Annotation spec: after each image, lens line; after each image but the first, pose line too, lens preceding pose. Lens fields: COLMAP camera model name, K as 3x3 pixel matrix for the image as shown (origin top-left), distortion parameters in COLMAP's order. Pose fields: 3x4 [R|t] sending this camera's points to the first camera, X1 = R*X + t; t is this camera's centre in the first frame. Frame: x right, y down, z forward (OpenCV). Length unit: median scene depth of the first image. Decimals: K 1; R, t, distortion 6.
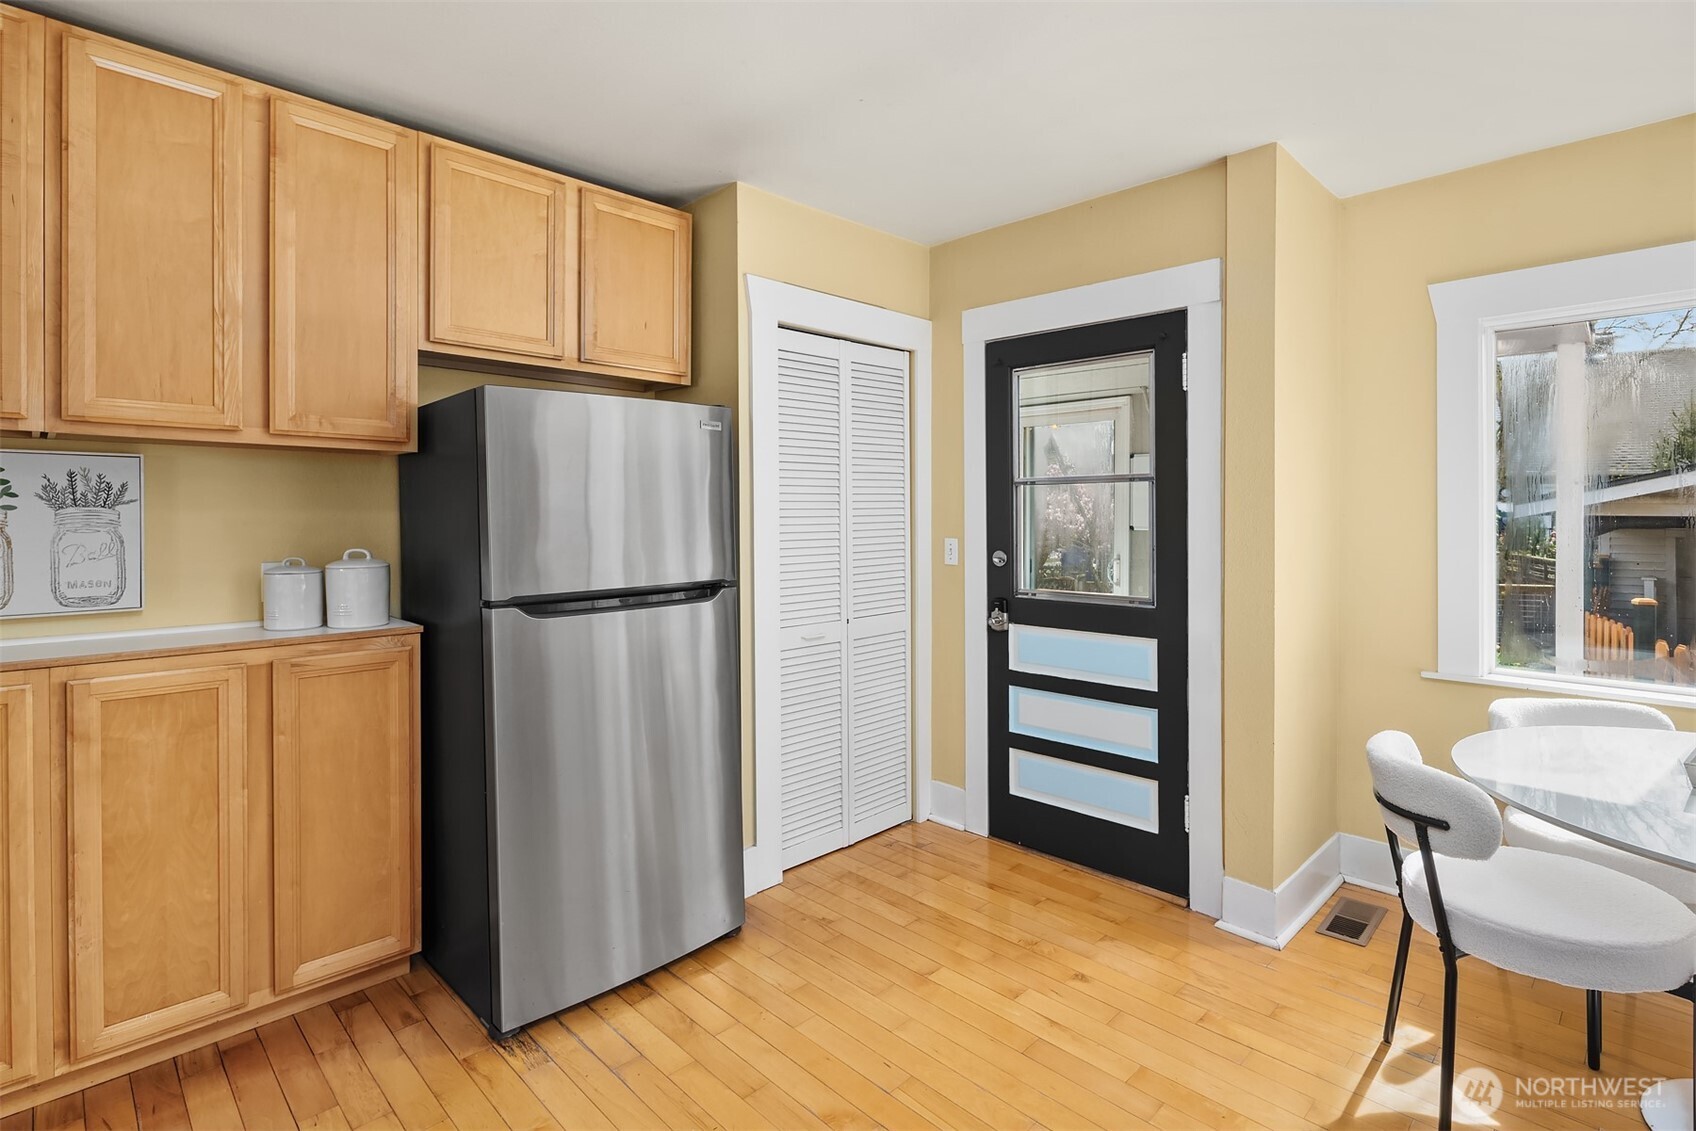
lens RADIAL K [[826.5, 0, 853.7], [0, 826.5, 516.3], [0, 0, 1]] dist [0.007613, -0.005257]
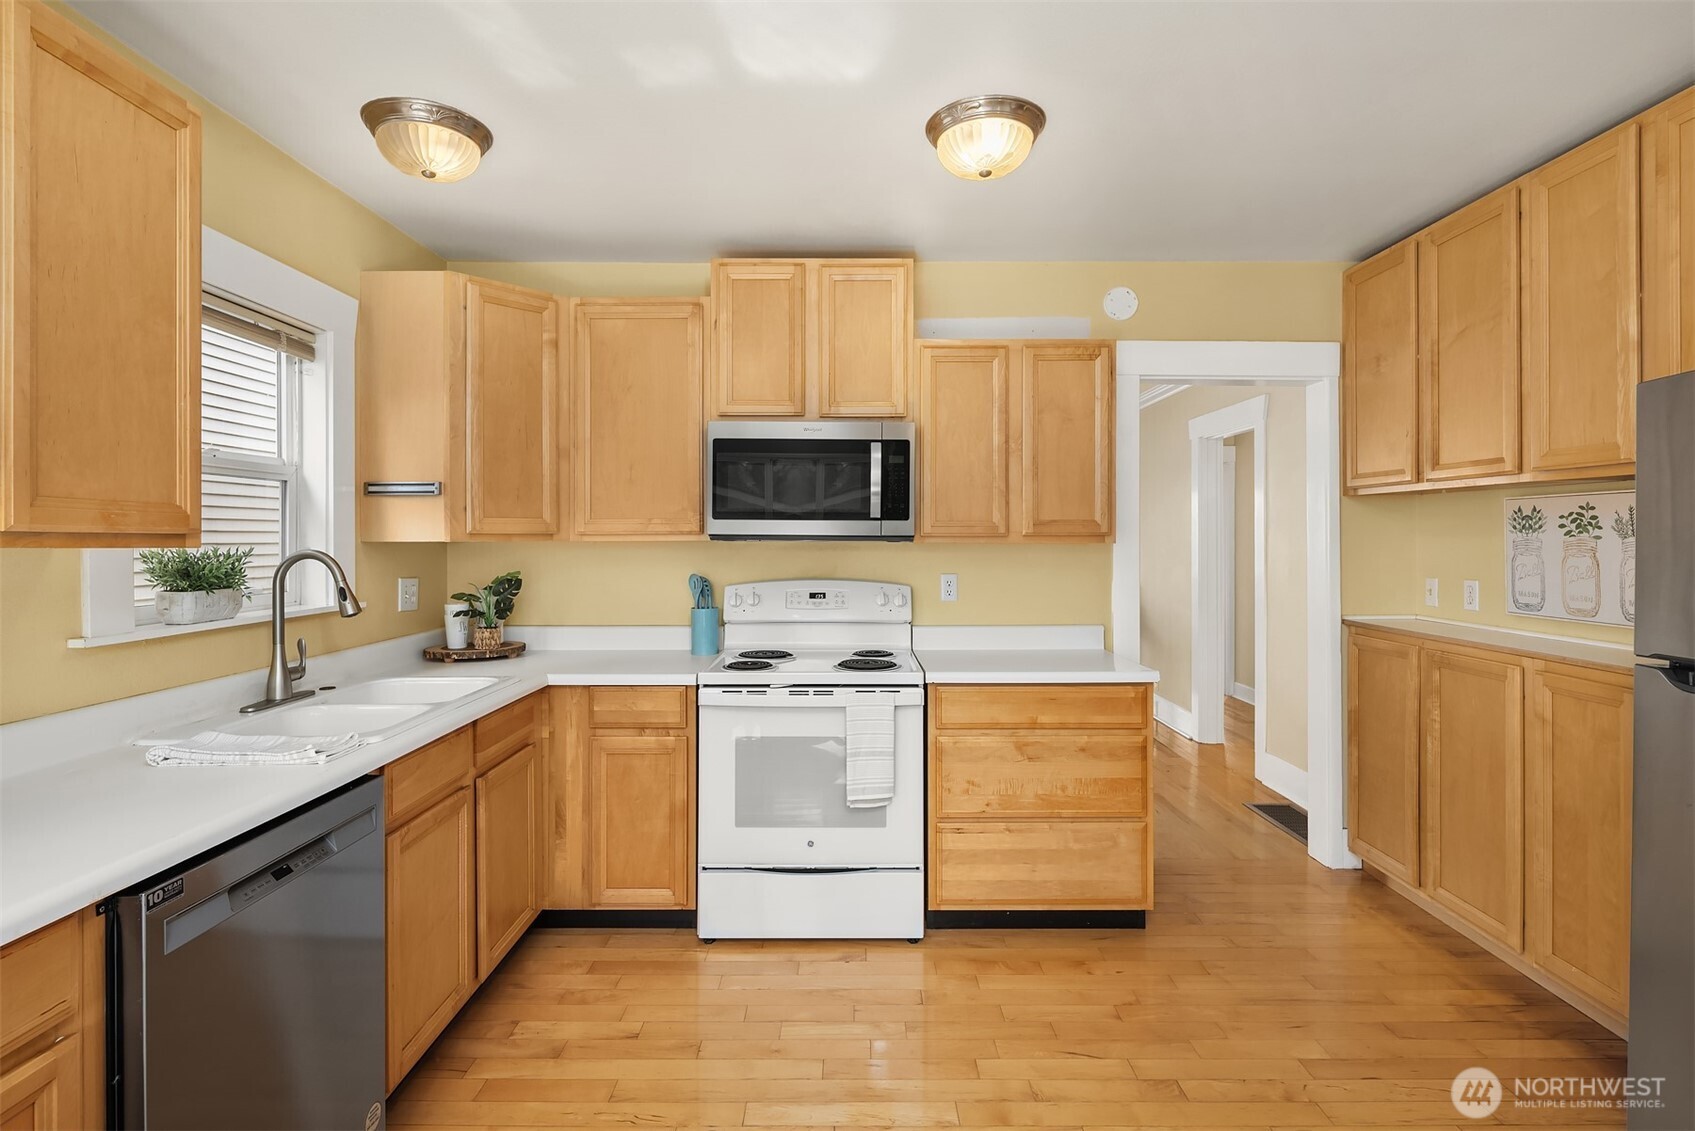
lens RADIAL K [[826.0, 0, 854.1], [0, 826.0, 551.2], [0, 0, 1]] dist [0.007613, -0.005257]
pose [[-0.704675, 0.011019, -0.709444, 0.515222], [-0.002006, 0.999844, 0.017522, -0.006242], [0.709527, 0.013771, -0.704544, 0.759802]]
